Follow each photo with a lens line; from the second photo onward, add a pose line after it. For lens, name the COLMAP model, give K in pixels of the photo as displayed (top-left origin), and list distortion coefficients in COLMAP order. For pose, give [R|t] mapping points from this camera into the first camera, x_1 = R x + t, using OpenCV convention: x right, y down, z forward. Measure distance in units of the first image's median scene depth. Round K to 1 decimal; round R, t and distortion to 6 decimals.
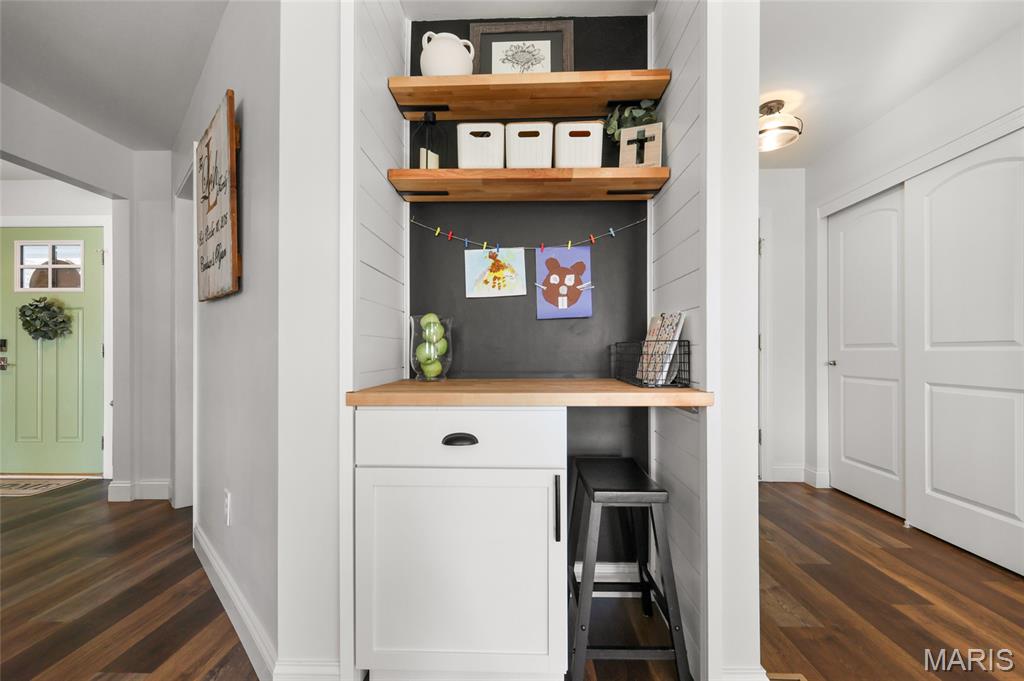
lens RADIAL K [[447.3, 0, 515.4], [0, 447.3, 353.0], [0, 0, 1]] dist [0.004782, -0.001546]
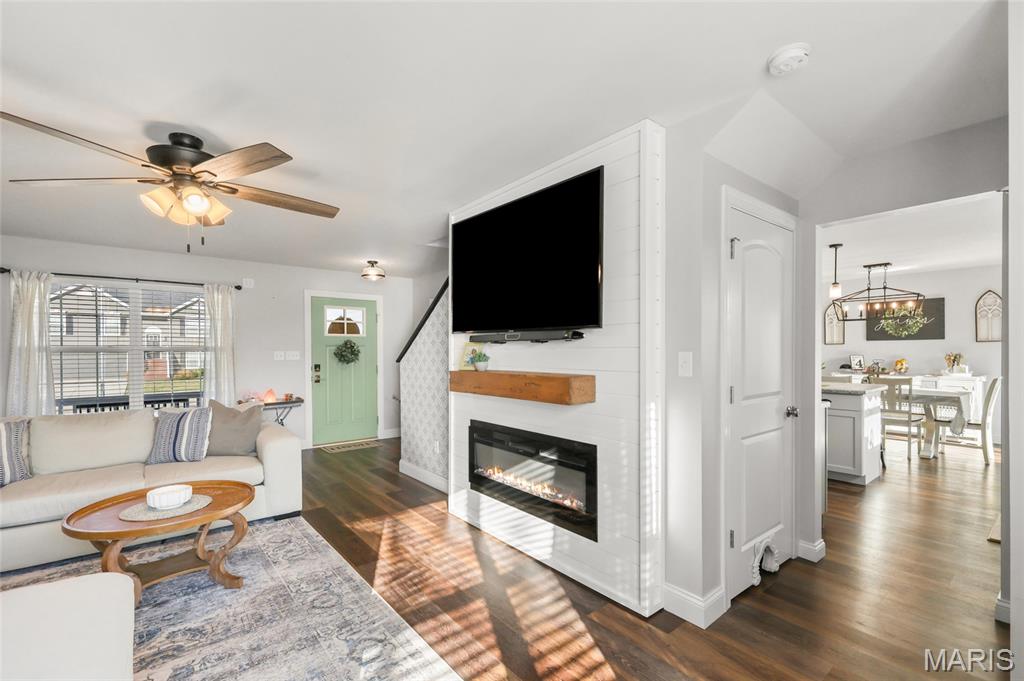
lens RADIAL K [[447.3, 0, 514.0], [0, 447.3, 355.5], [0, 0, 1]] dist [0.004782, -0.001546]
pose [[0.762988, -0.009394, 0.646345, -1.906471], [0.004043, 0.999944, 0.009761, -0.088123], [-0.646400, -0.004834, 0.762983, -0.854495]]
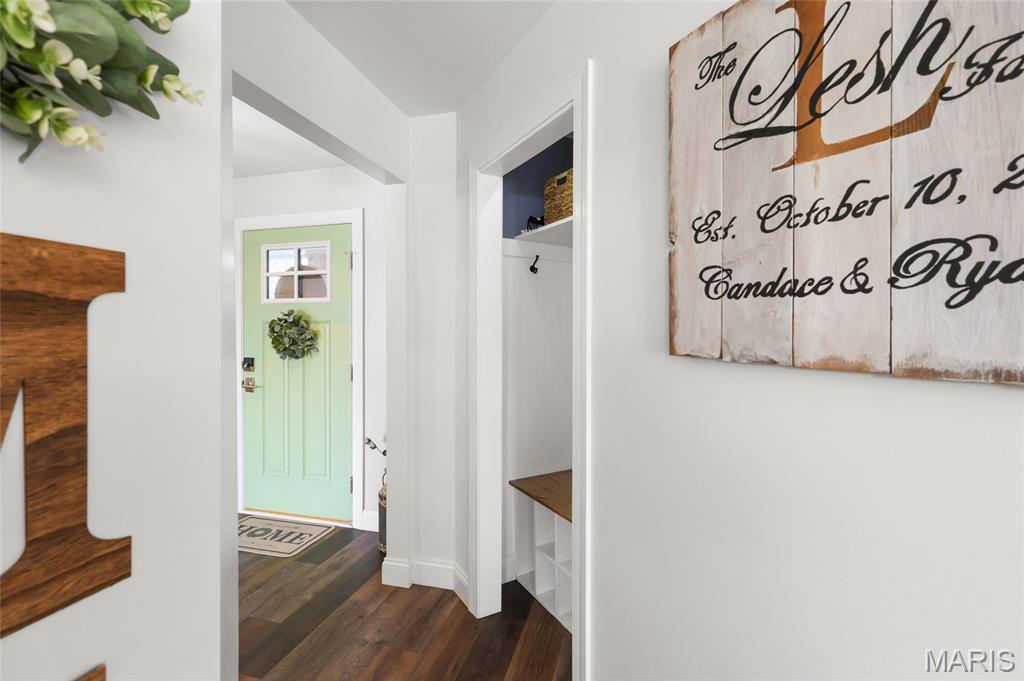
lens RADIAL K [[447.3, 0, 511.9], [0, 447.3, 338.1], [0, 0, 1]] dist [0.004782, -0.001546]
pose [[0.970231, 0.004654, -0.242135, -0.491309], [-0.002234, 0.999945, 0.010270, -0.090218], [0.242170, -0.009423, 0.970188, 0.308053]]
